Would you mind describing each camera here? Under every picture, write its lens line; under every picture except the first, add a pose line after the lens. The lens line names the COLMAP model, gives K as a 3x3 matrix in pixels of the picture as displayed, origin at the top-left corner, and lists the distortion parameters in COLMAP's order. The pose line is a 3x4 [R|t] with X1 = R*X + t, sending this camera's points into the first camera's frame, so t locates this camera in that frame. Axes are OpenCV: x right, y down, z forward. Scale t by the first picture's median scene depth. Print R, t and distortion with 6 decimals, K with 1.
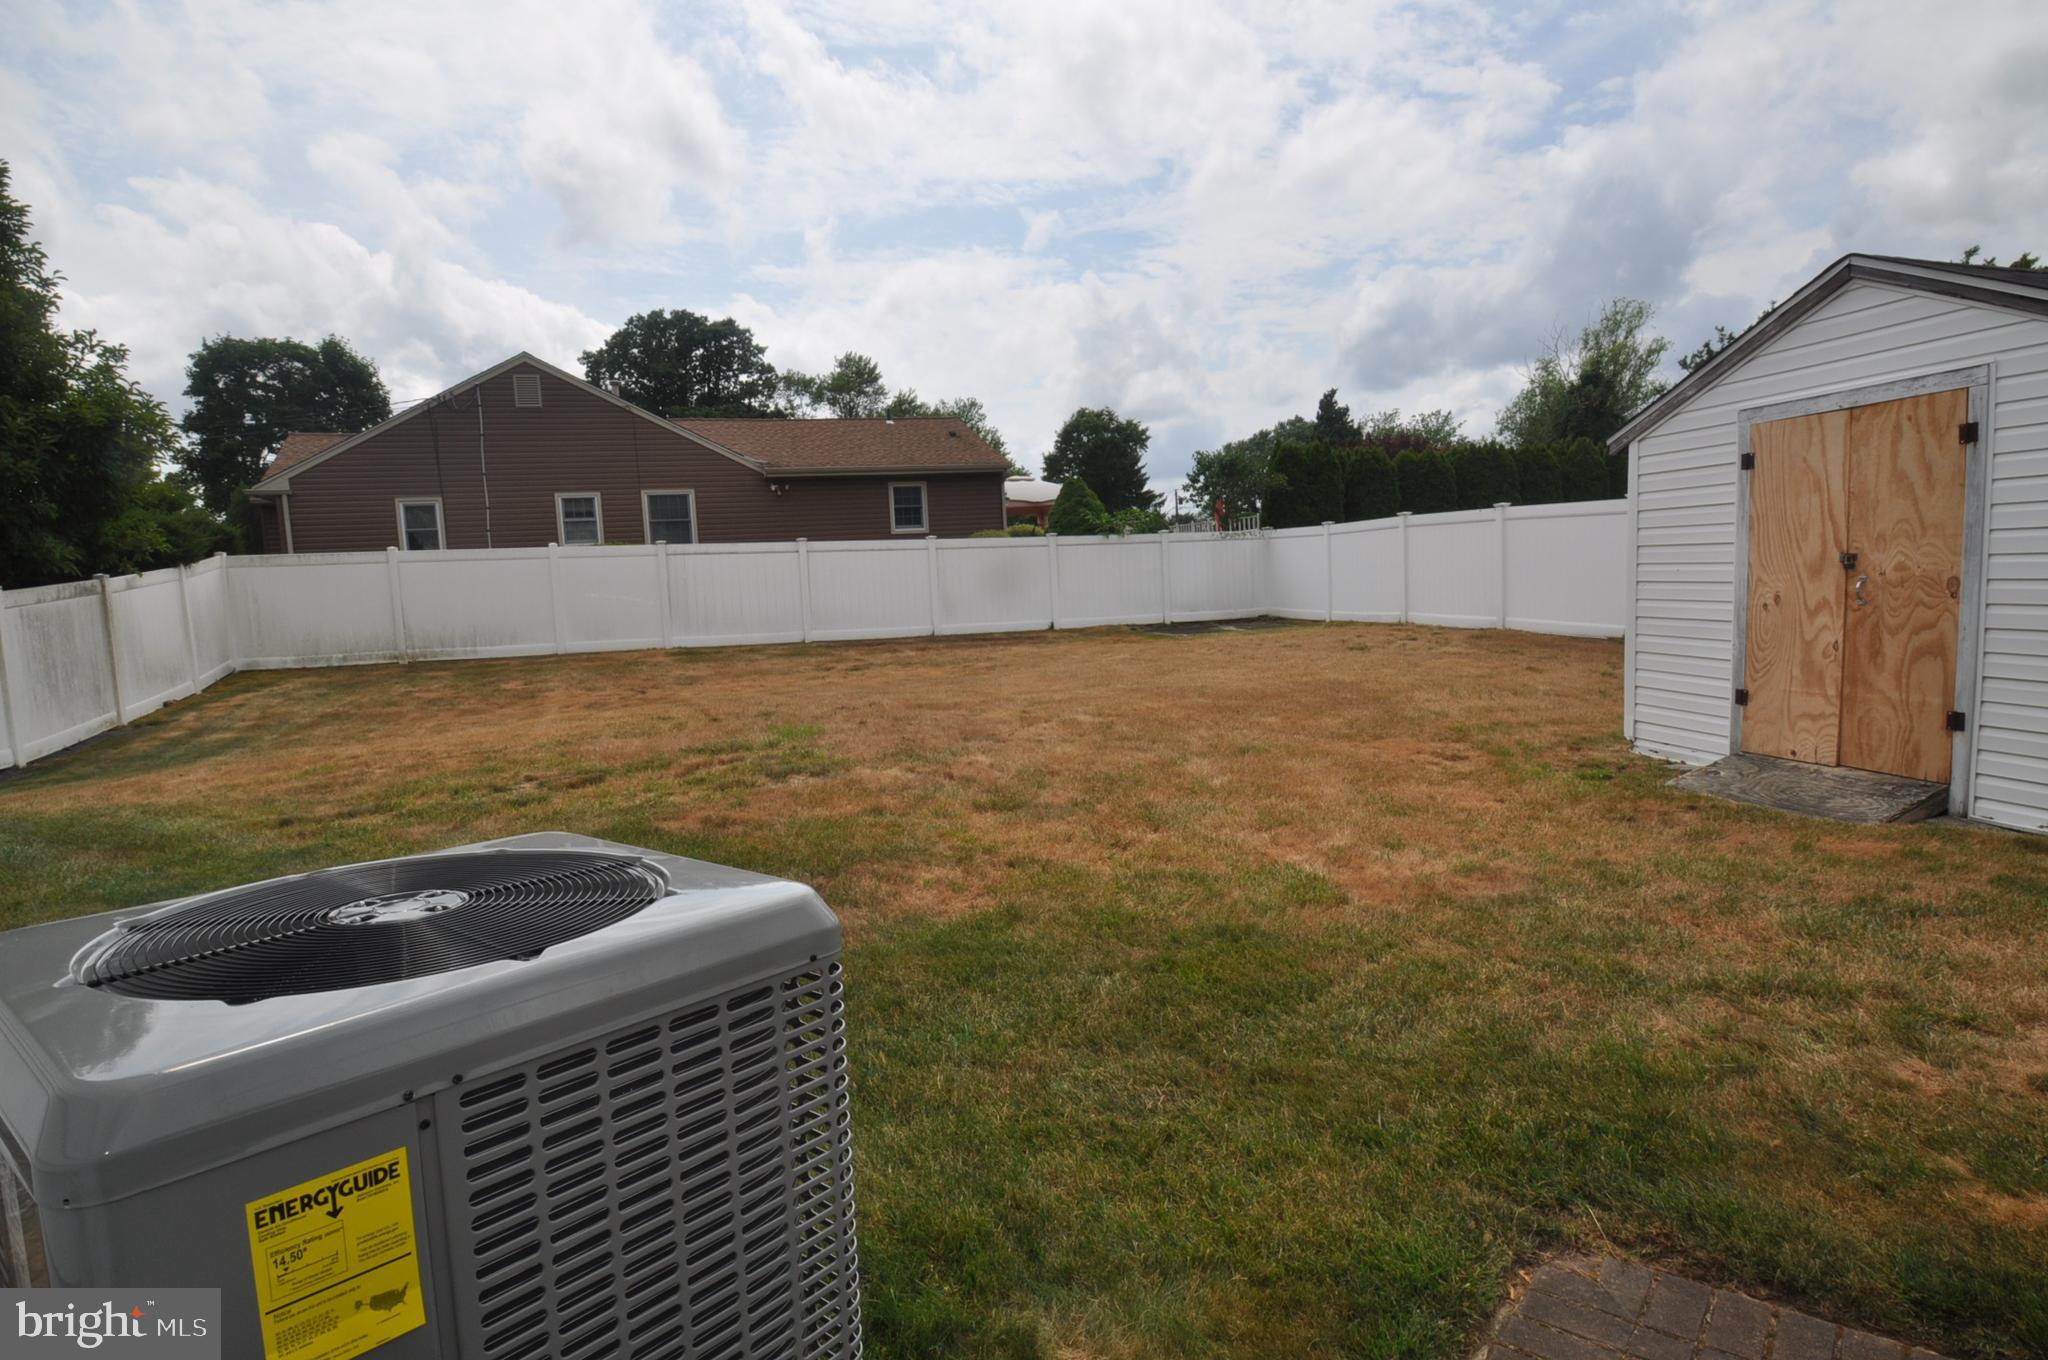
lens RADIAL K [[1087.3, 0, 1023.9], [0, 1087.3, 689.1], [0, 0, 1]] dist [0.035859, 0.000344]
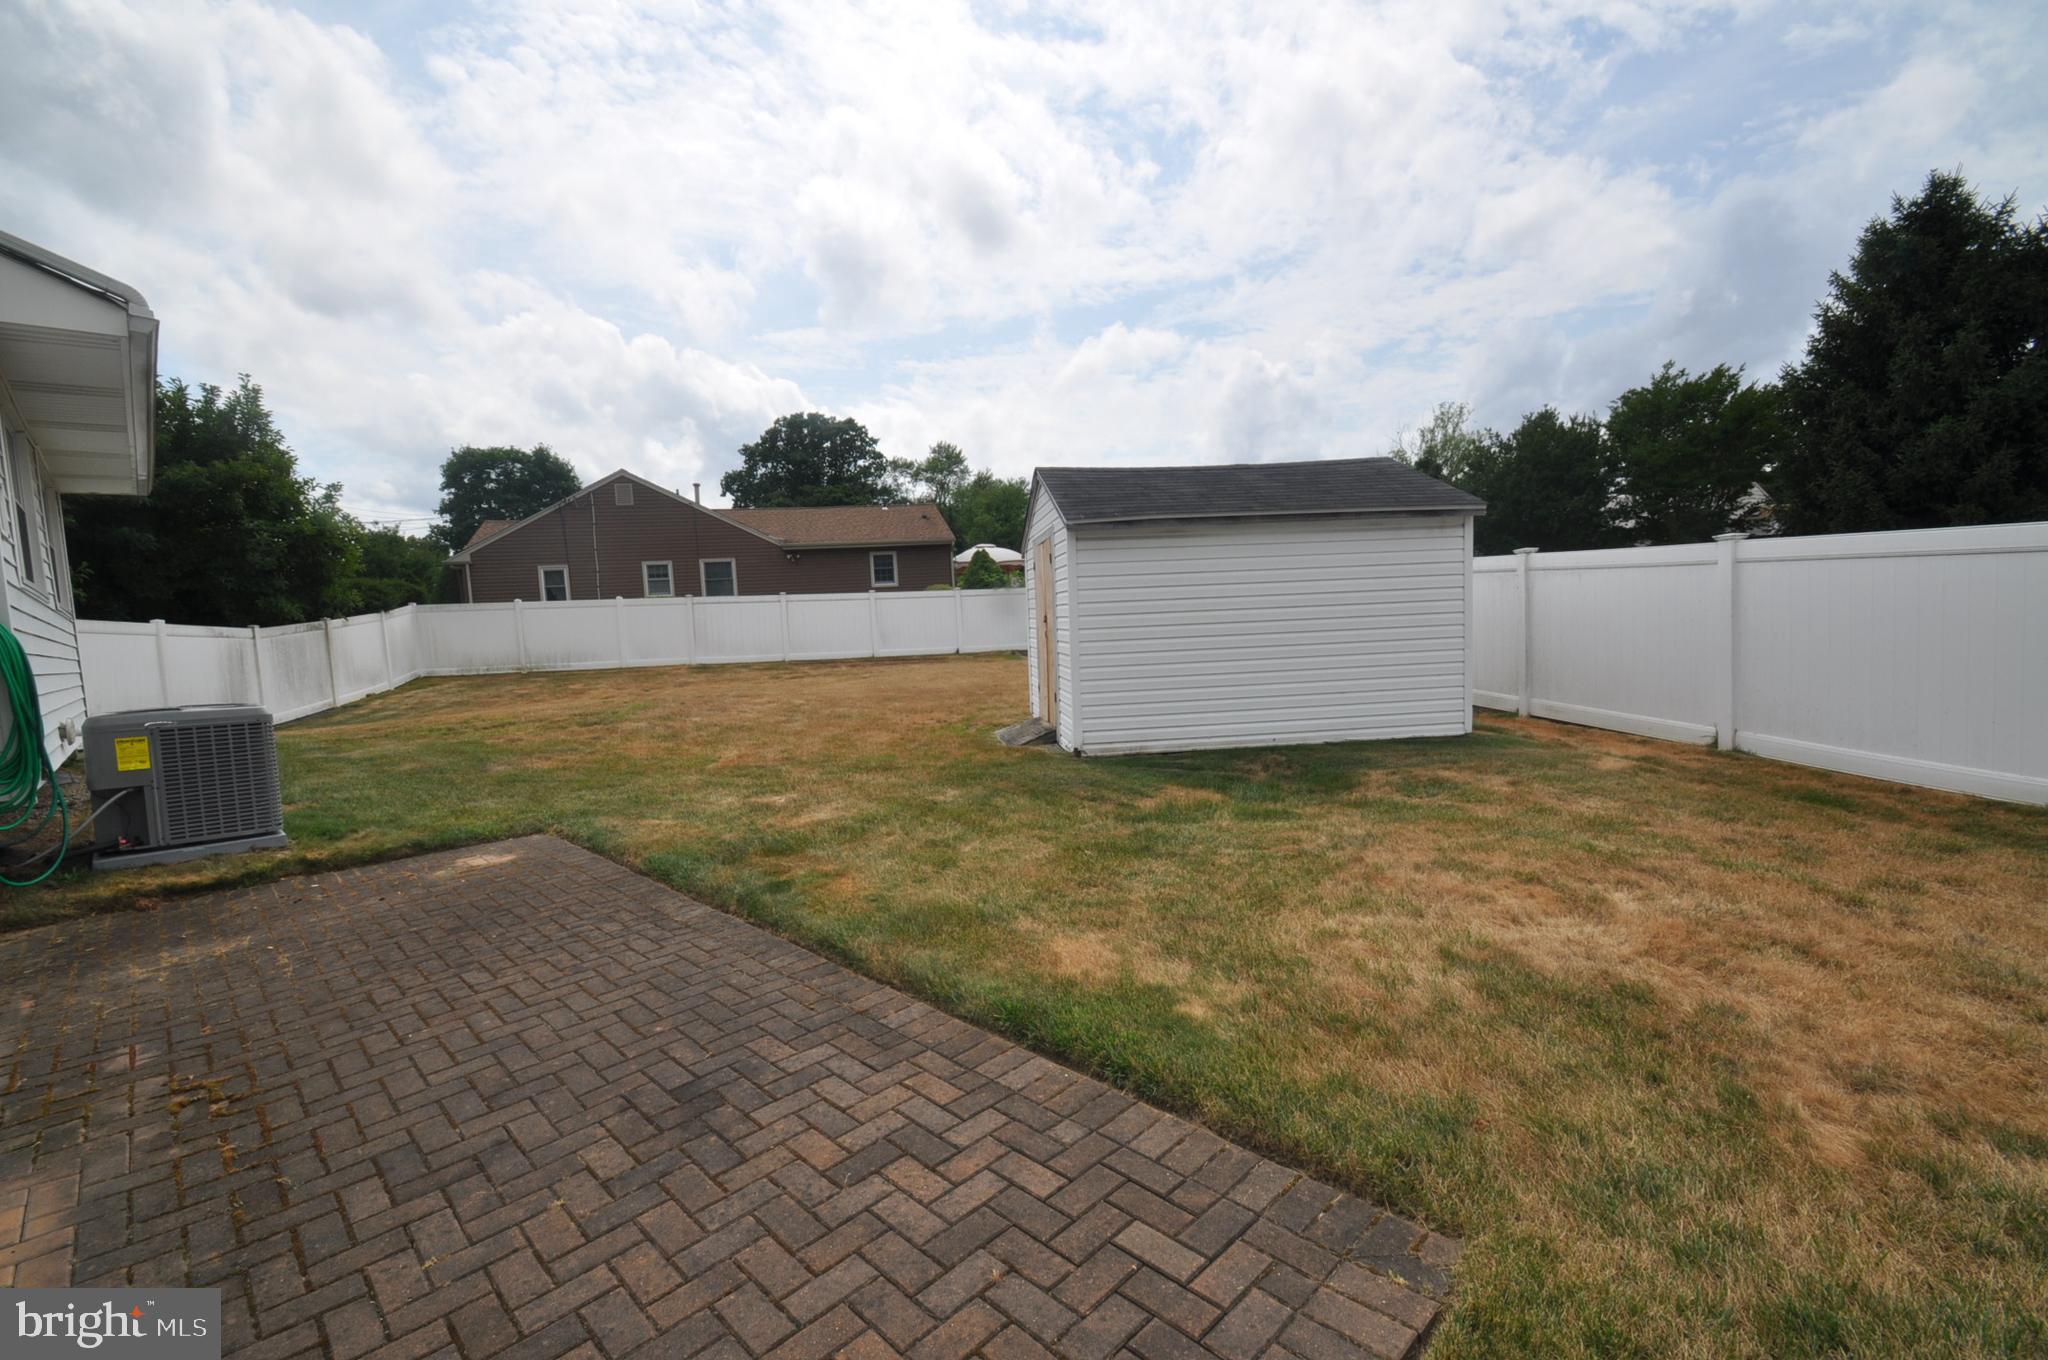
lens RADIAL K [[895.2, 0, 1028.3], [0, 895.2, 691.9], [0, 0, 1]] dist [0.088602, 0.000063]
pose [[0.993615, 0.007209, -0.112592, 0.132290], [-0.008831, 0.999864, -0.013917, 0.006929], [0.112476, 0.014823, 0.993544, -0.099480]]
